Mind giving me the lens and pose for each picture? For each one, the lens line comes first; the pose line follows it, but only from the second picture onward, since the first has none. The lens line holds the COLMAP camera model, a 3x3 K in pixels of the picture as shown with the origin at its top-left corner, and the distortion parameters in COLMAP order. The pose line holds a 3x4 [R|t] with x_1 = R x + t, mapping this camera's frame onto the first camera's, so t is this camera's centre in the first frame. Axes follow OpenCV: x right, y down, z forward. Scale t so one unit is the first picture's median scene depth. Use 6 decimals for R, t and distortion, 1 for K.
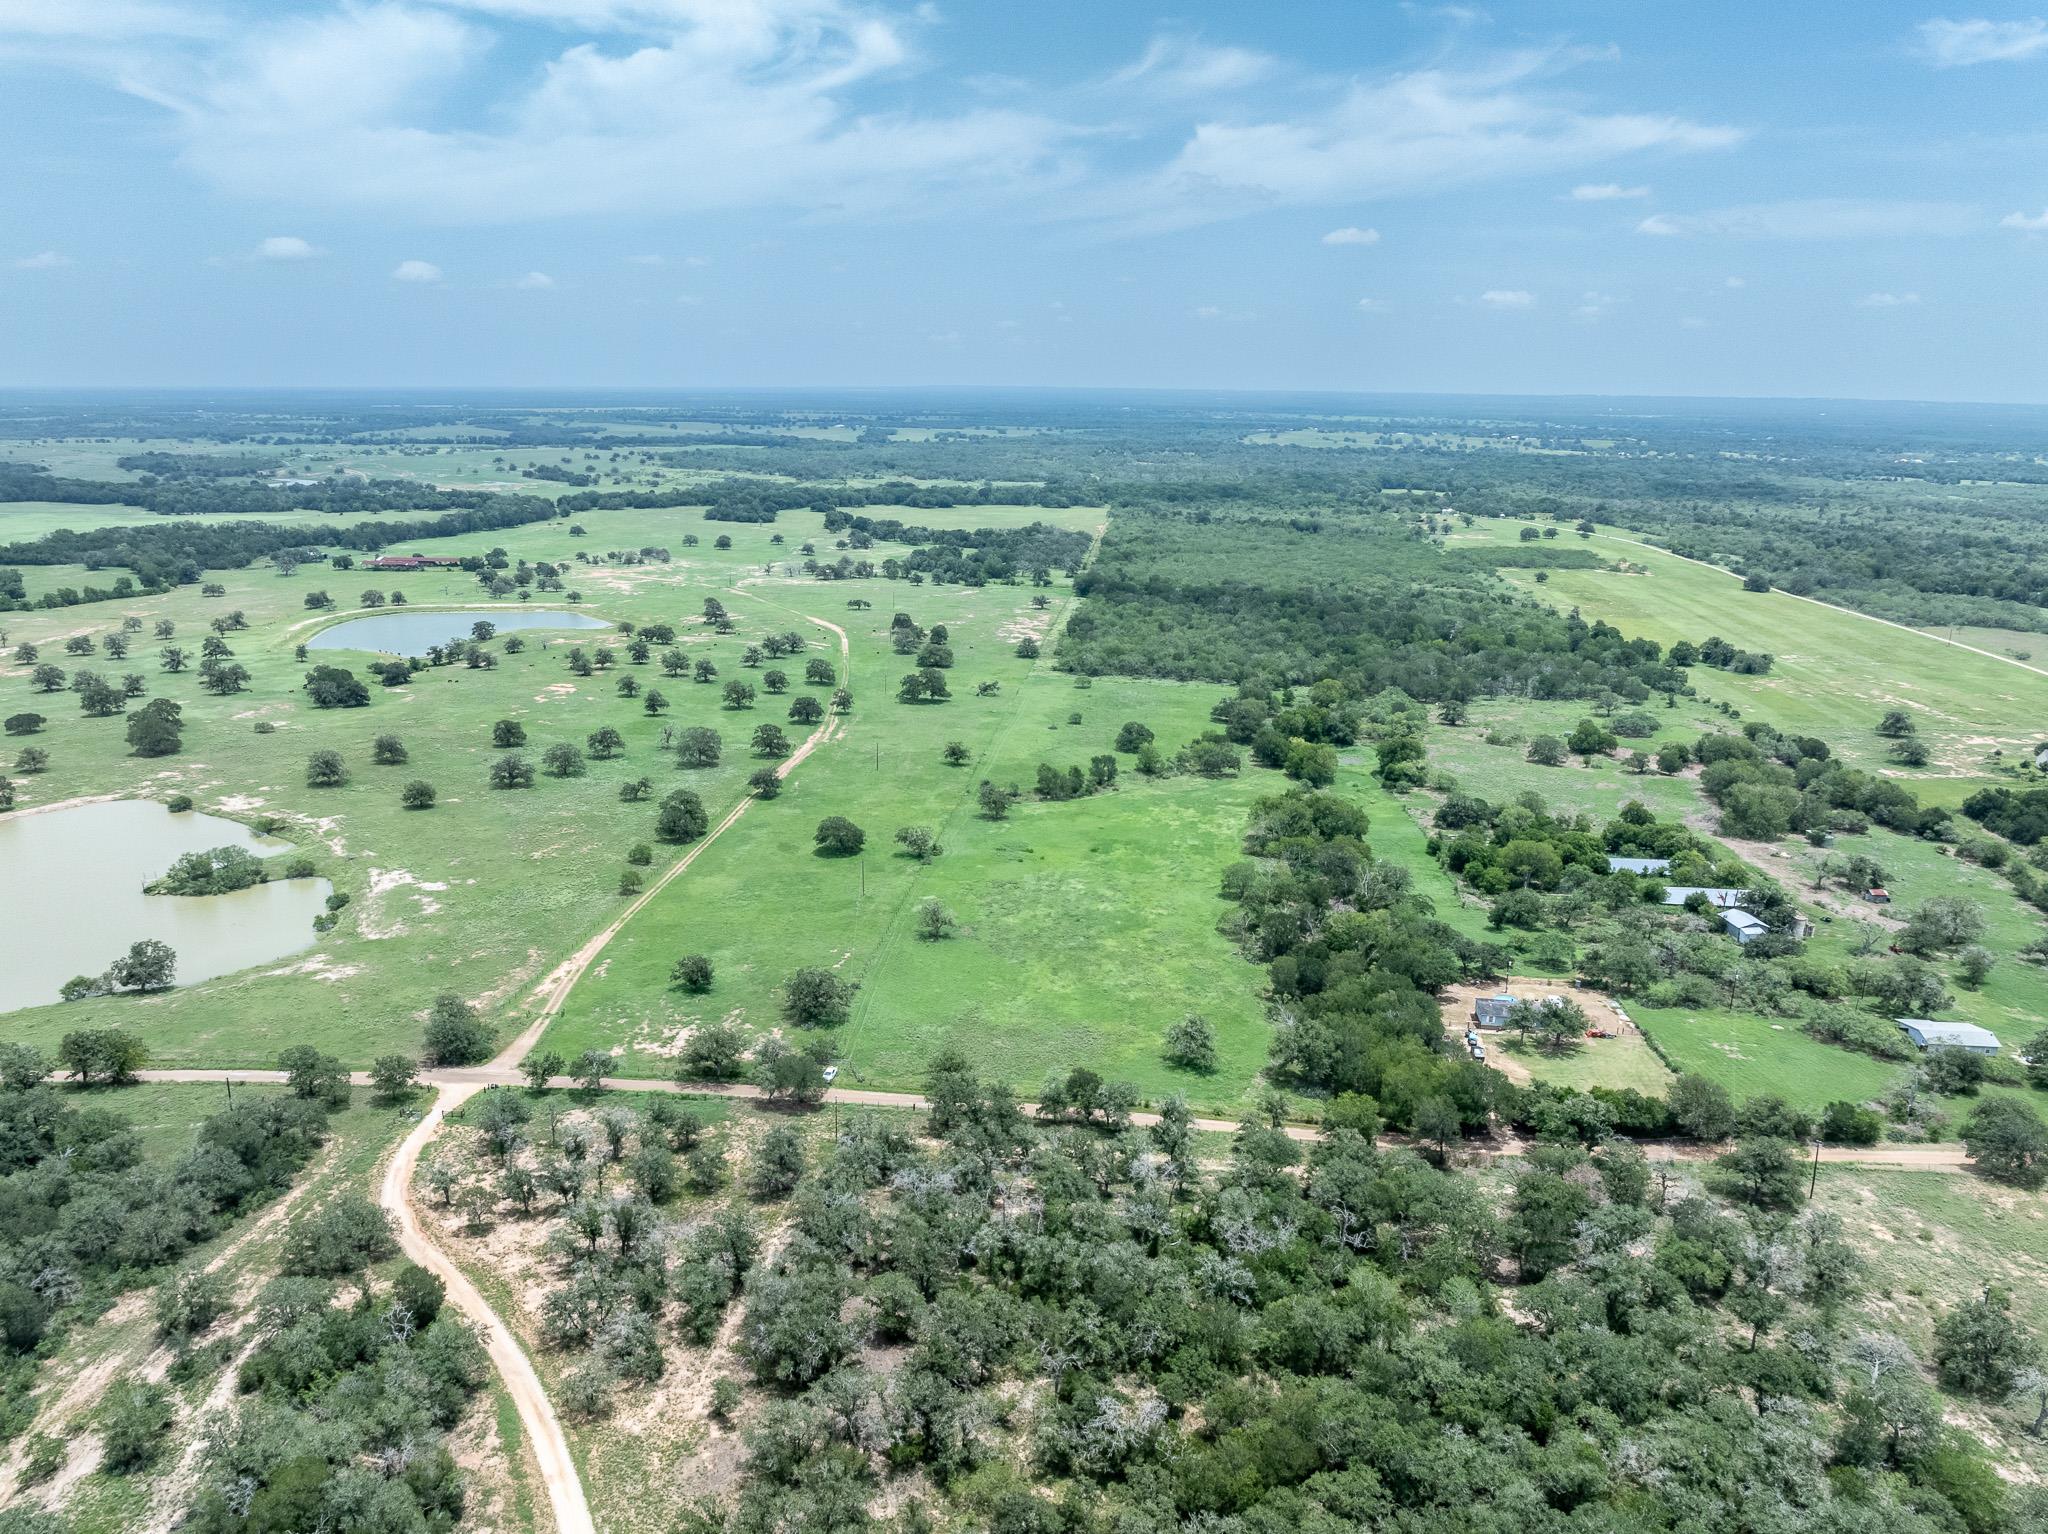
lens RADIAL K [[1449.5, 0, 1008.1], [0, 1449.5, 782.0], [0, 0, 1]] dist [-0.034670, 0.011805]
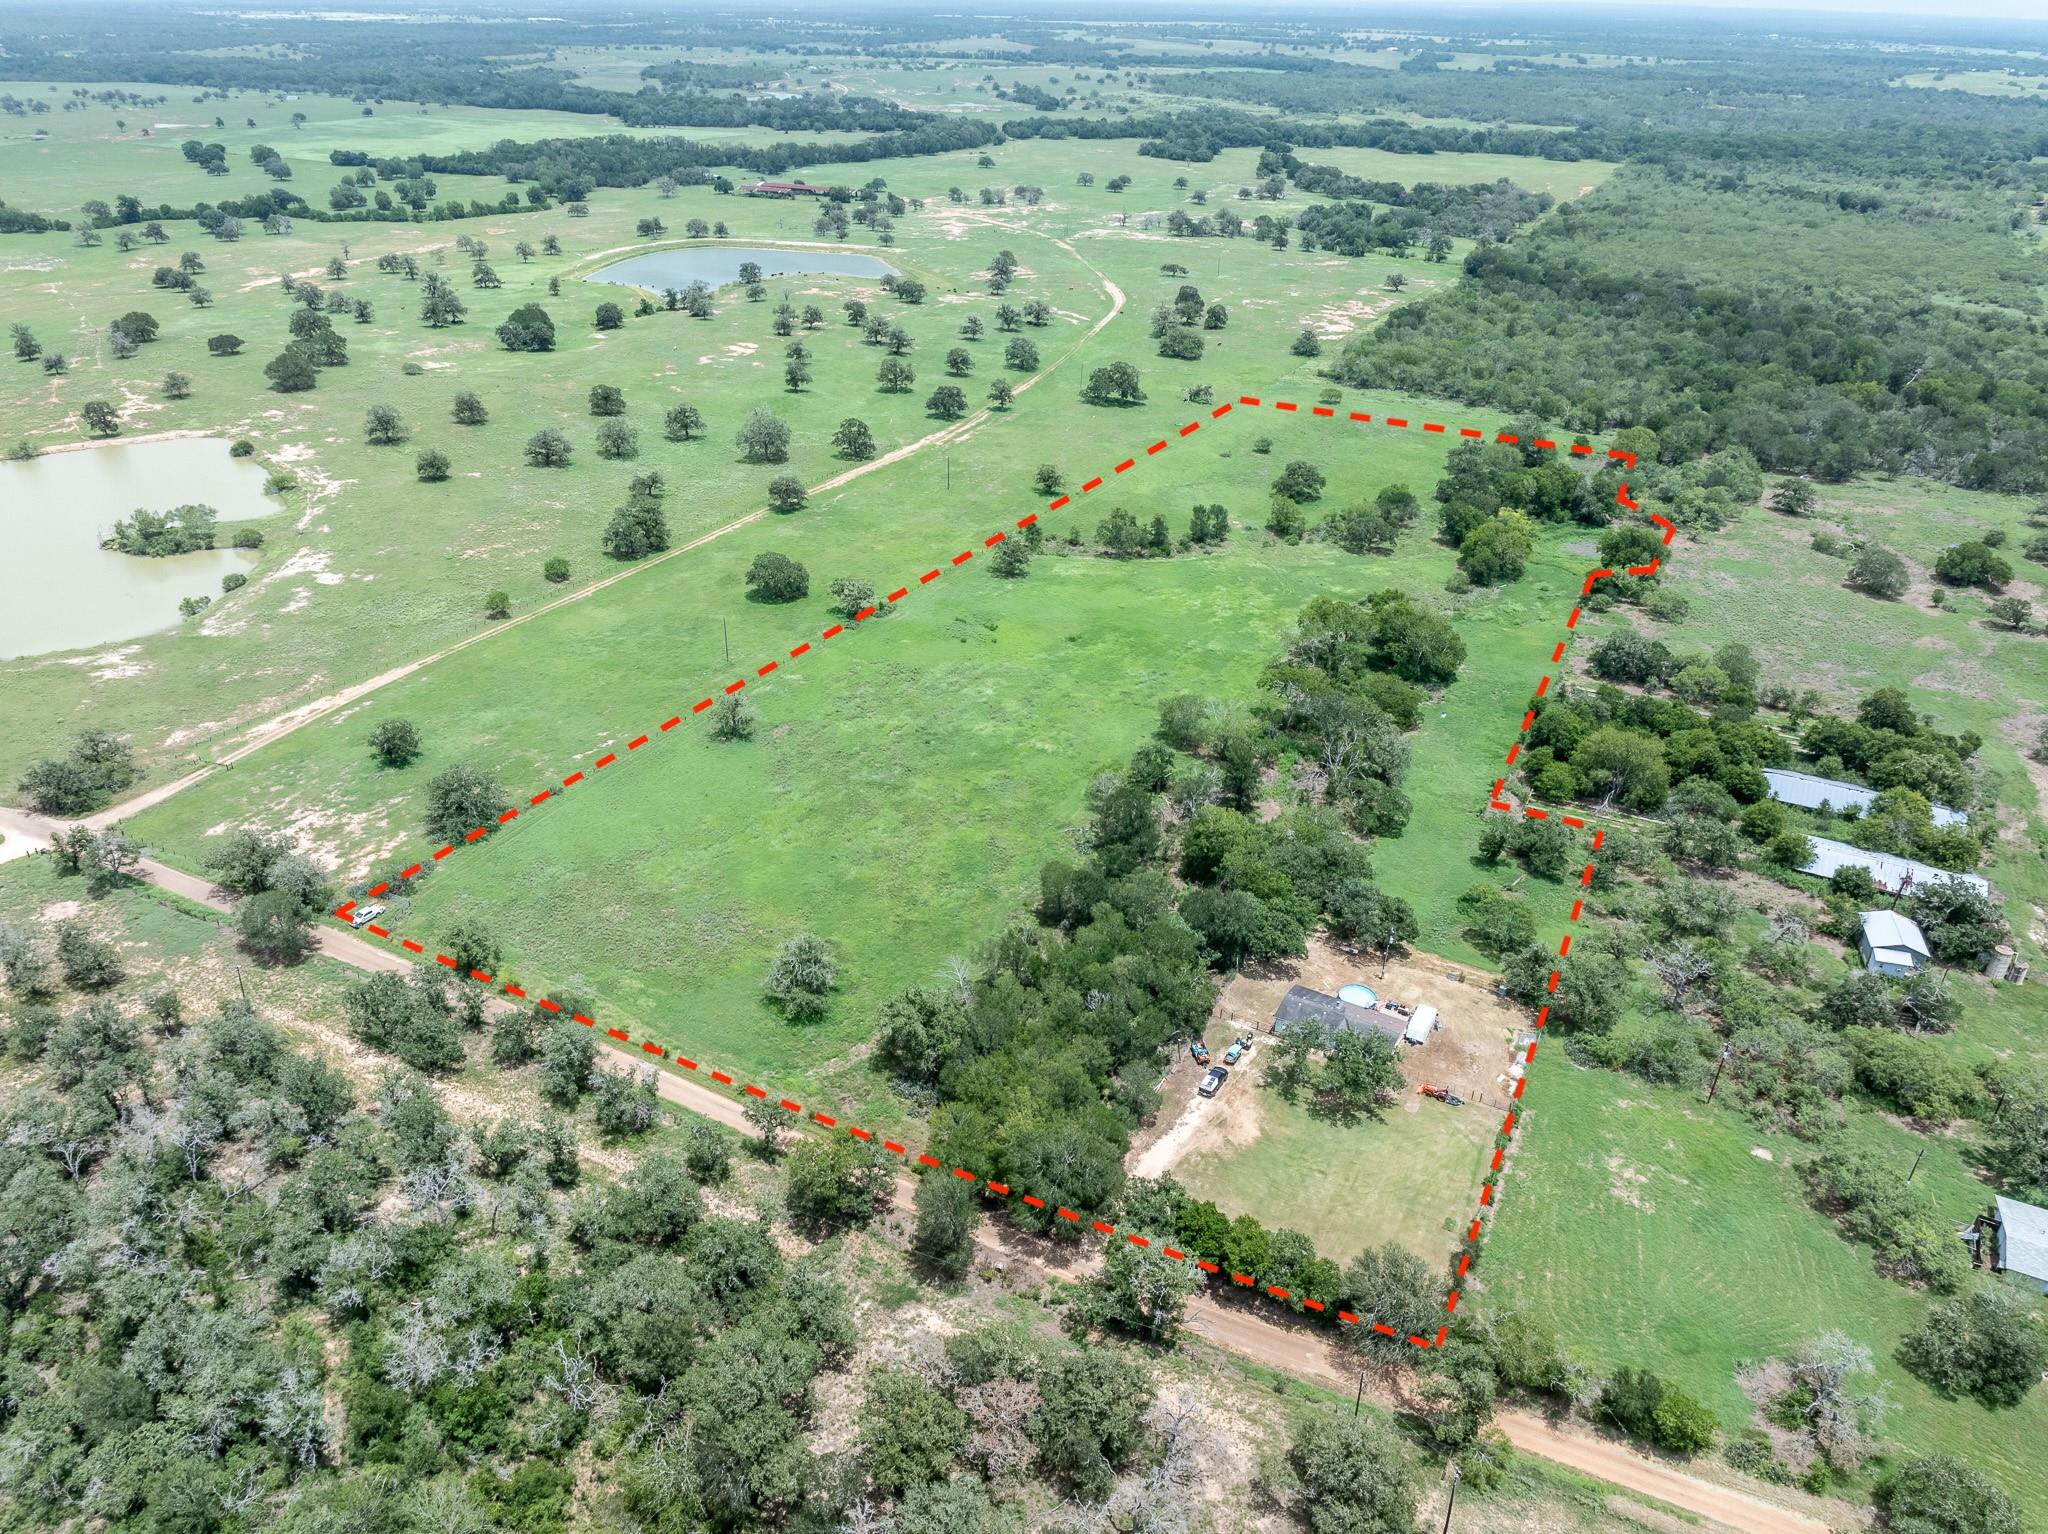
lens RADIAL K [[1449.5, 0, 1008.1], [0, 1449.5, 782.0], [0, 0, 1]] dist [-0.034670, 0.011805]
pose [[0.928057, 0.182886, -0.324442, 0.132669], [-0.103483, 0.963452, 0.247085, -0.030275], [0.357773, -0.195735, 0.913064, 0.120942]]
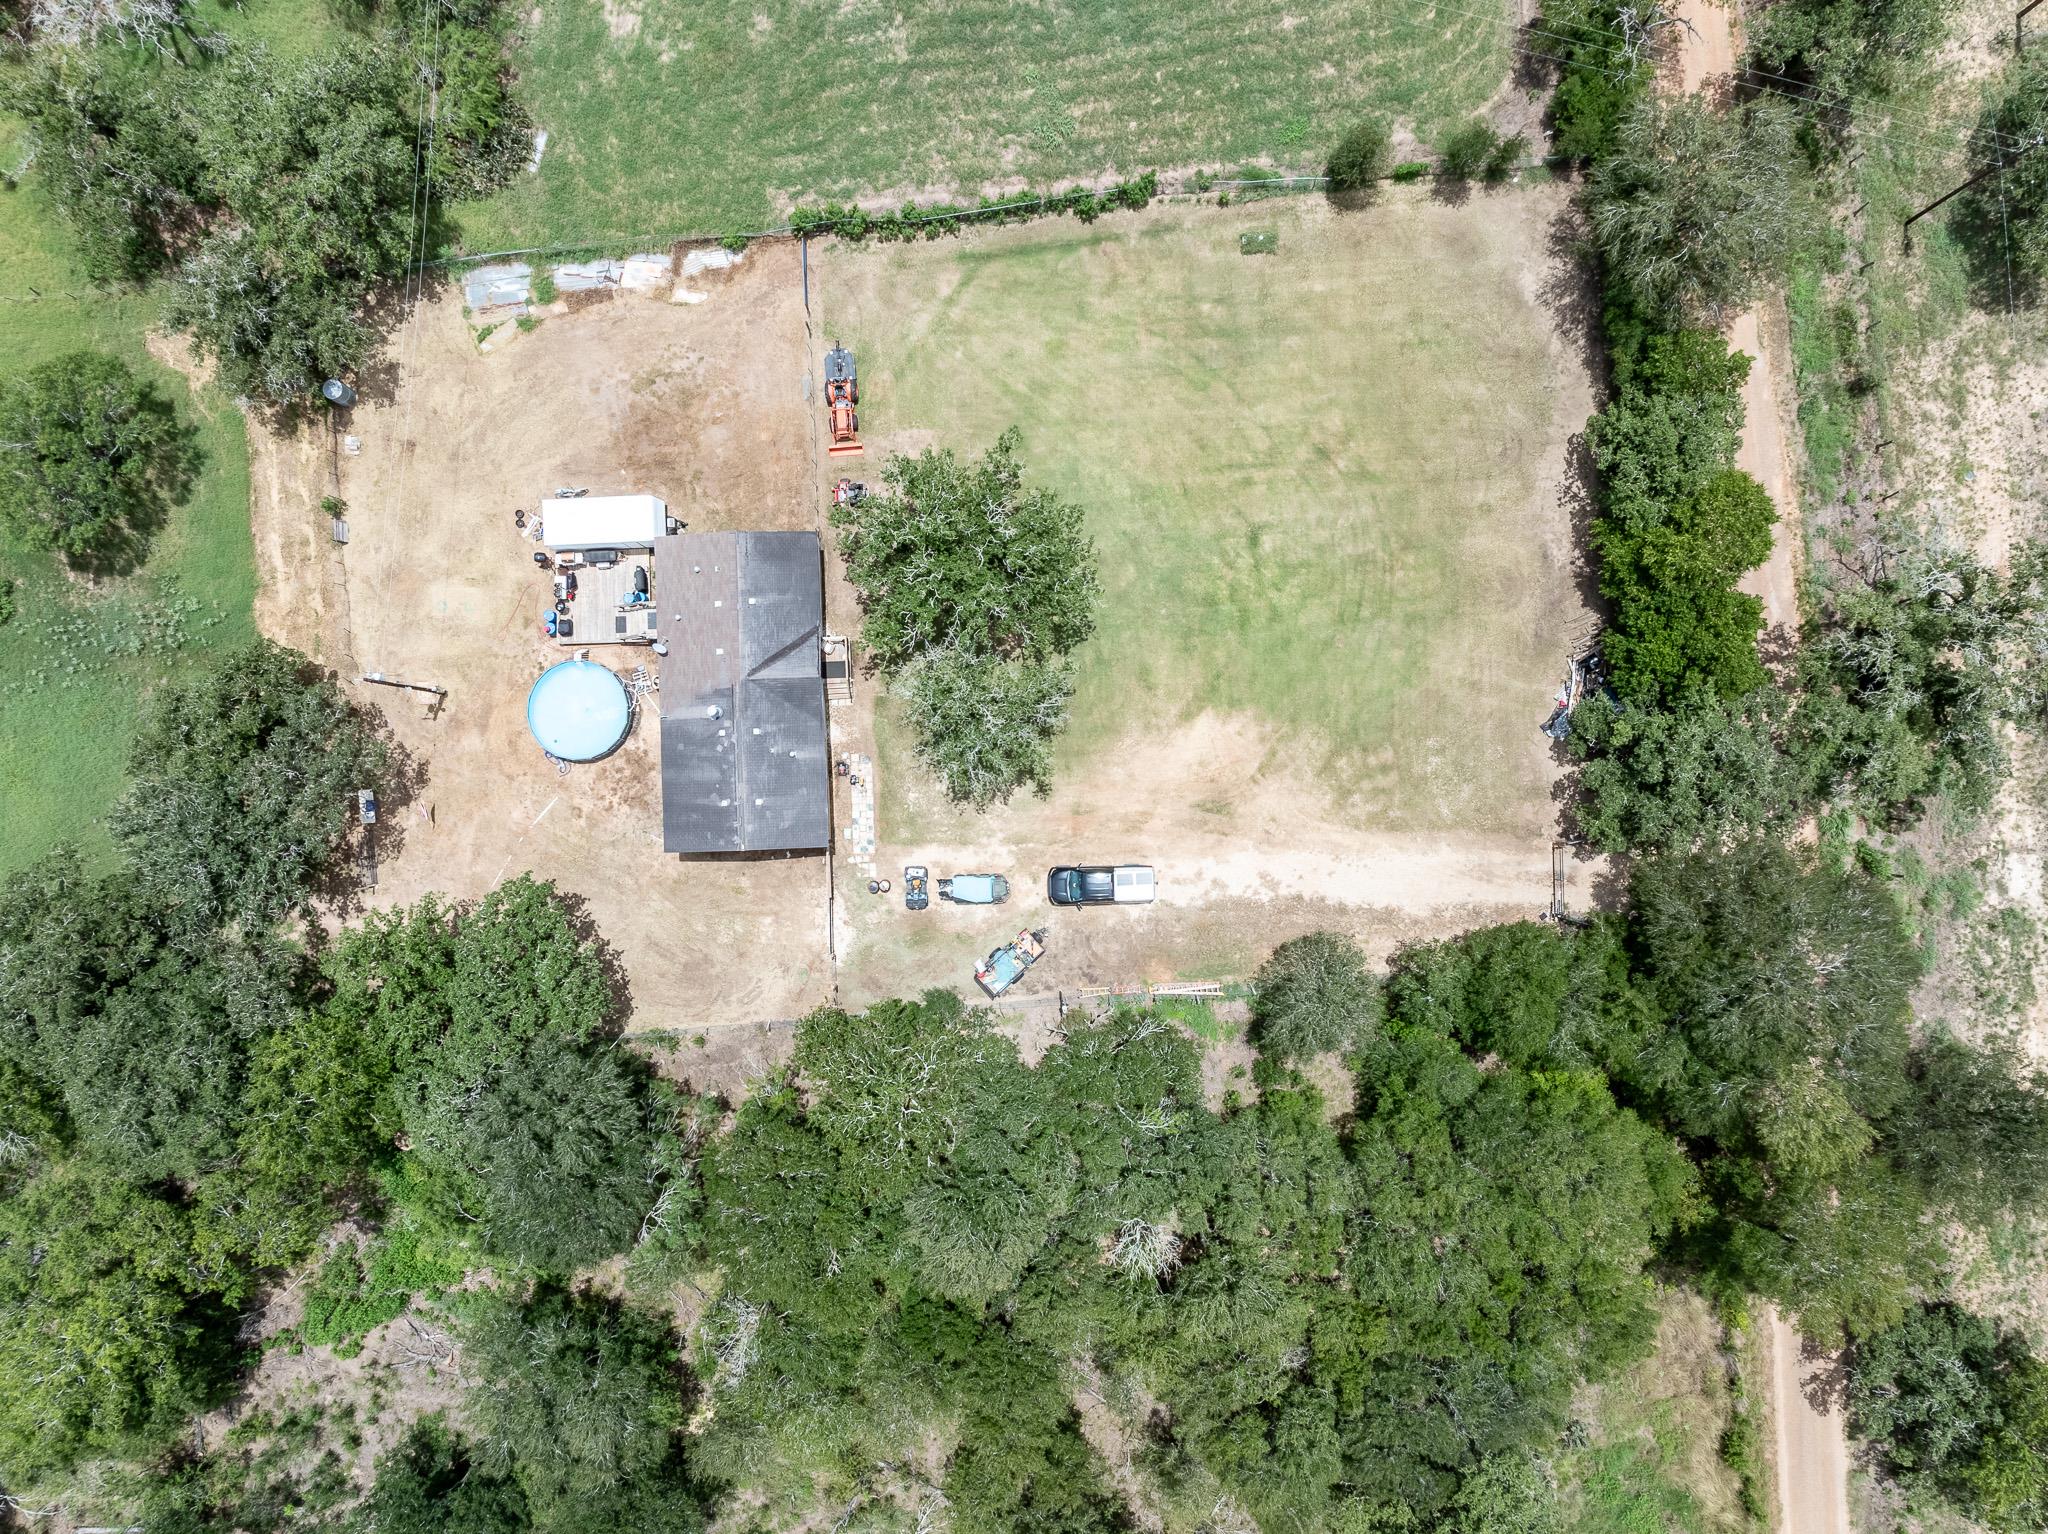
lens RADIAL K [[1449.5, 0, 1008.1], [0, 1449.5, 782.0], [0, 0, 1]] dist [-0.034670, 0.011805]
pose [[-0.185685, -0.982609, -0.001190, 0.107894], [0.254572, -0.049276, 0.965798, -0.023147], [-0.949060, 0.179031, 0.259294, 0.292426]]
